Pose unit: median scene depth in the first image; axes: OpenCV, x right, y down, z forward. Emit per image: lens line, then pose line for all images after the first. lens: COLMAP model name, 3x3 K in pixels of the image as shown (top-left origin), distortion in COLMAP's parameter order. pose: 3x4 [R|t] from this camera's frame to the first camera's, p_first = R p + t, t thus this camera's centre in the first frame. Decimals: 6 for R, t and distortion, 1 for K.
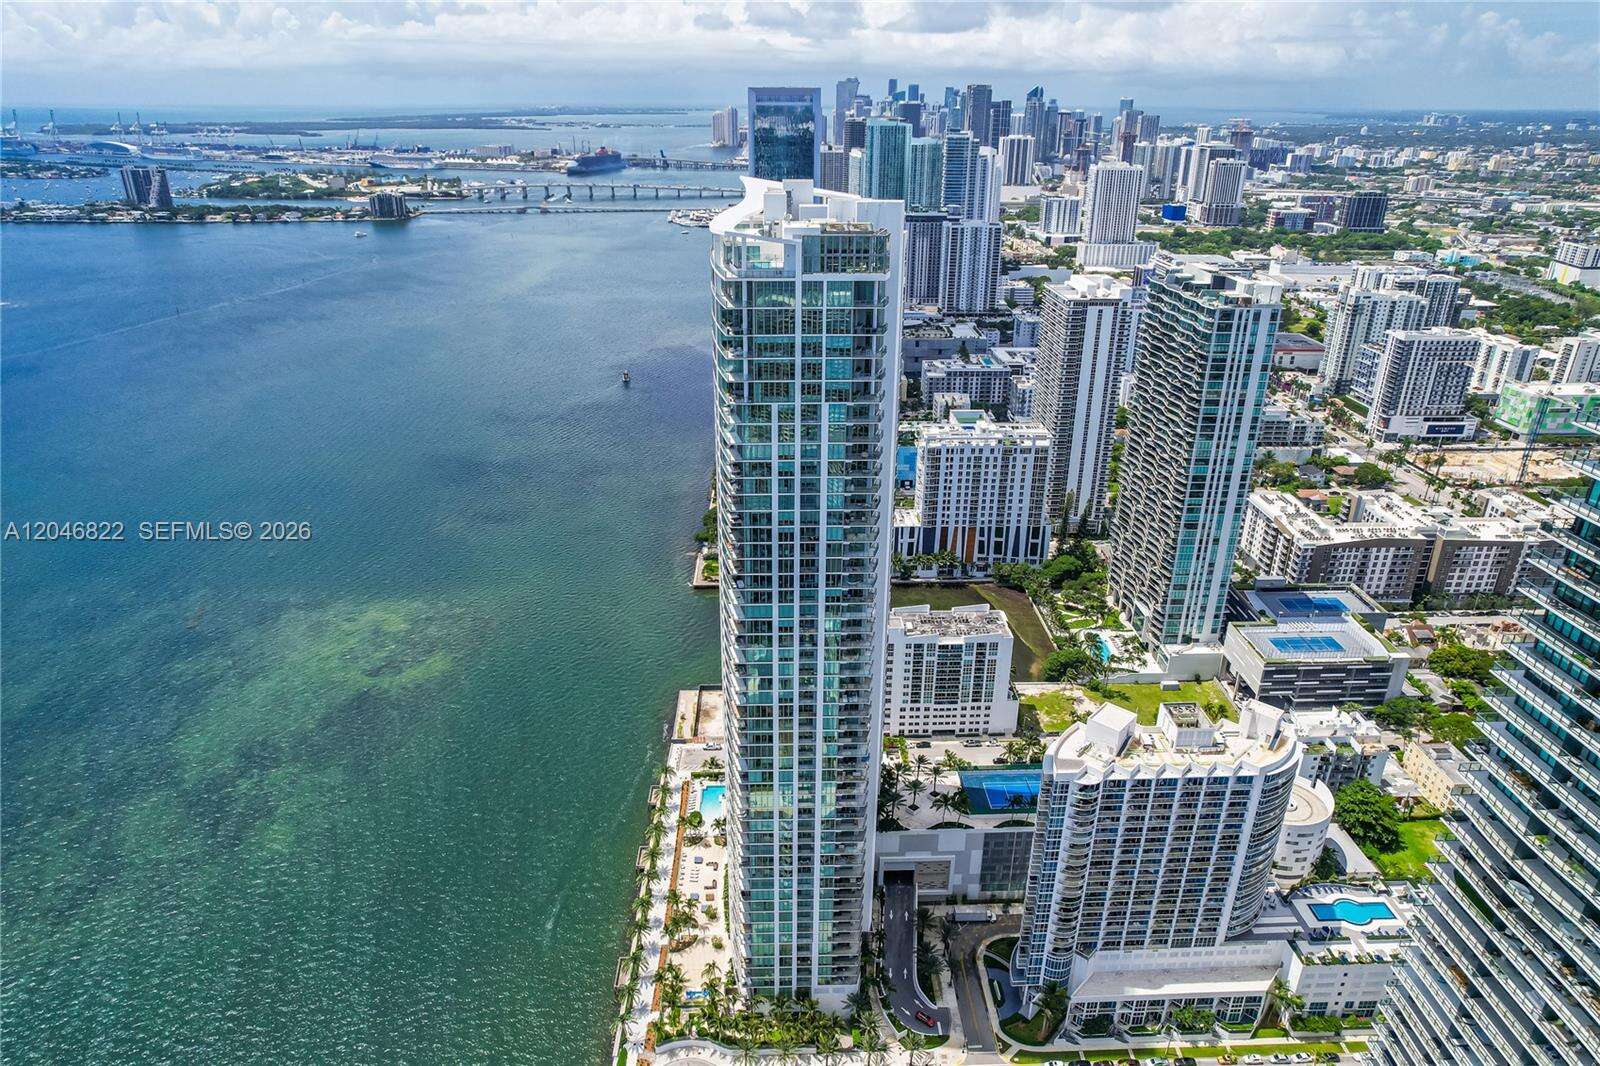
lens RADIAL K [[1022.3, 0, 796.8], [0, 1022.3, 542.5], [0, 0, 1]] dist [-0.062843, 0.058479]
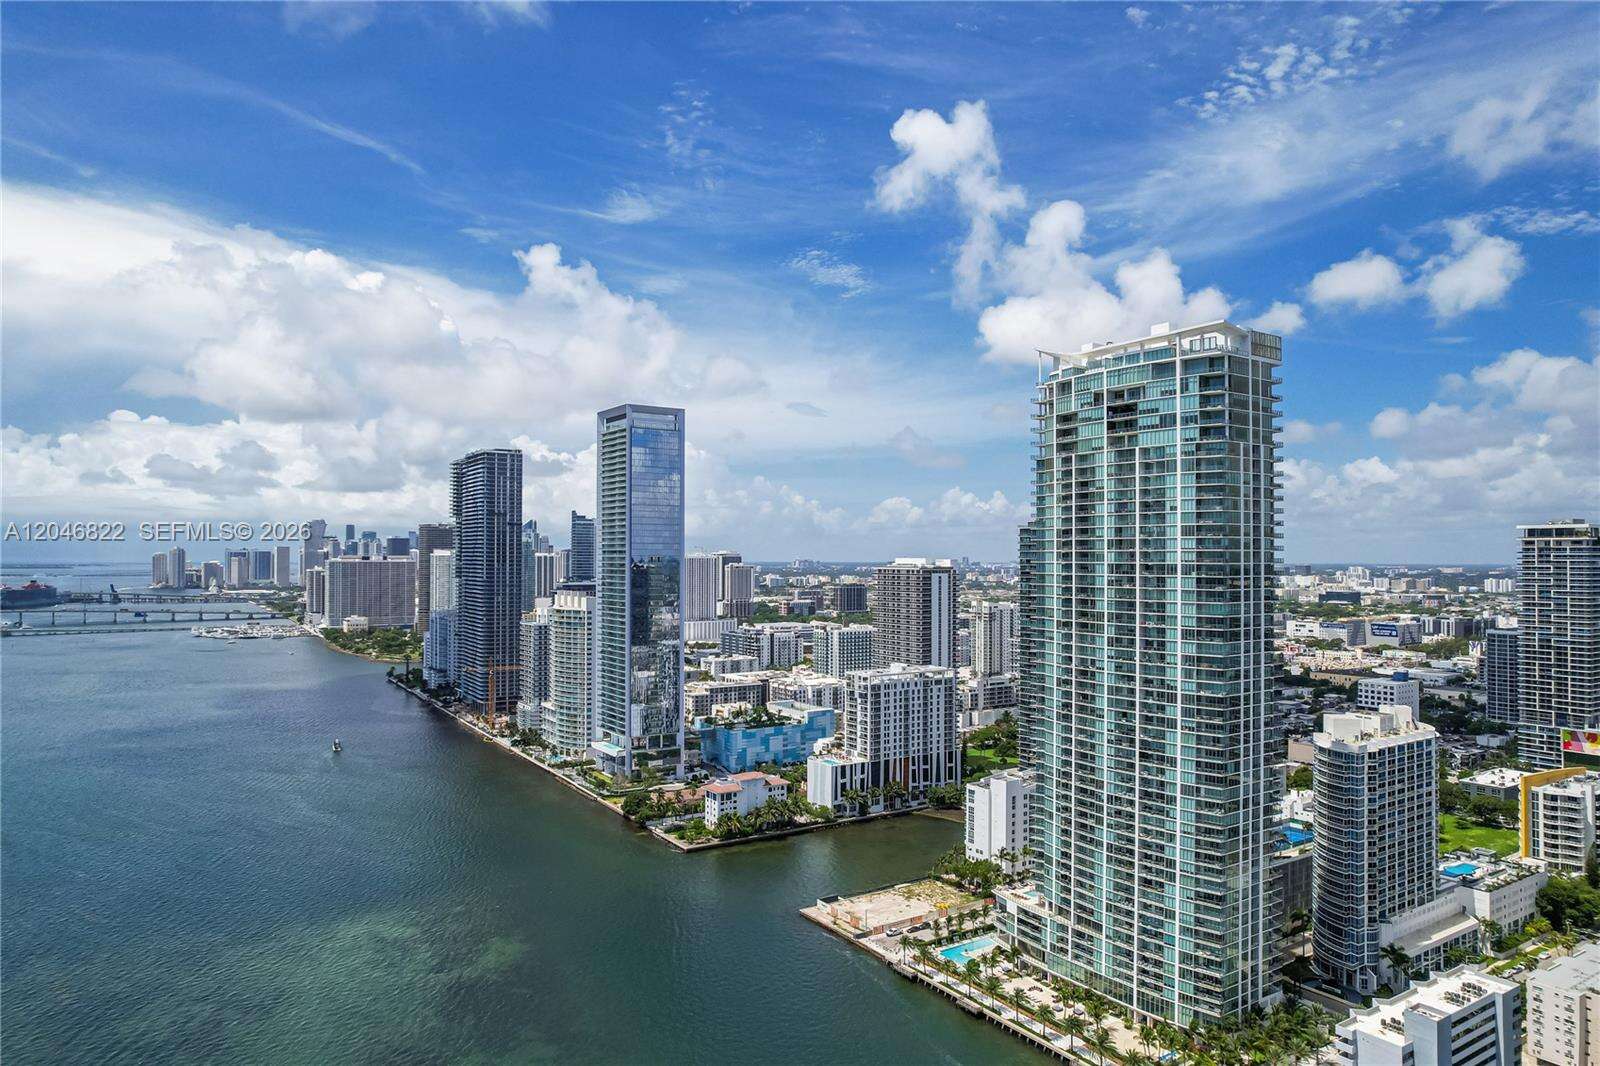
lens RADIAL K [[1022.3, 0, 796.8], [0, 1022.3, 542.5], [0, 0, 1]] dist [-0.062843, 0.058479]
pose [[0.856949, 0.000695, 0.515401, -0.500468], [0.212390, 0.910667, -0.354367, 0.139364], [-0.469605, 0.413140, 0.780248, 0.098229]]
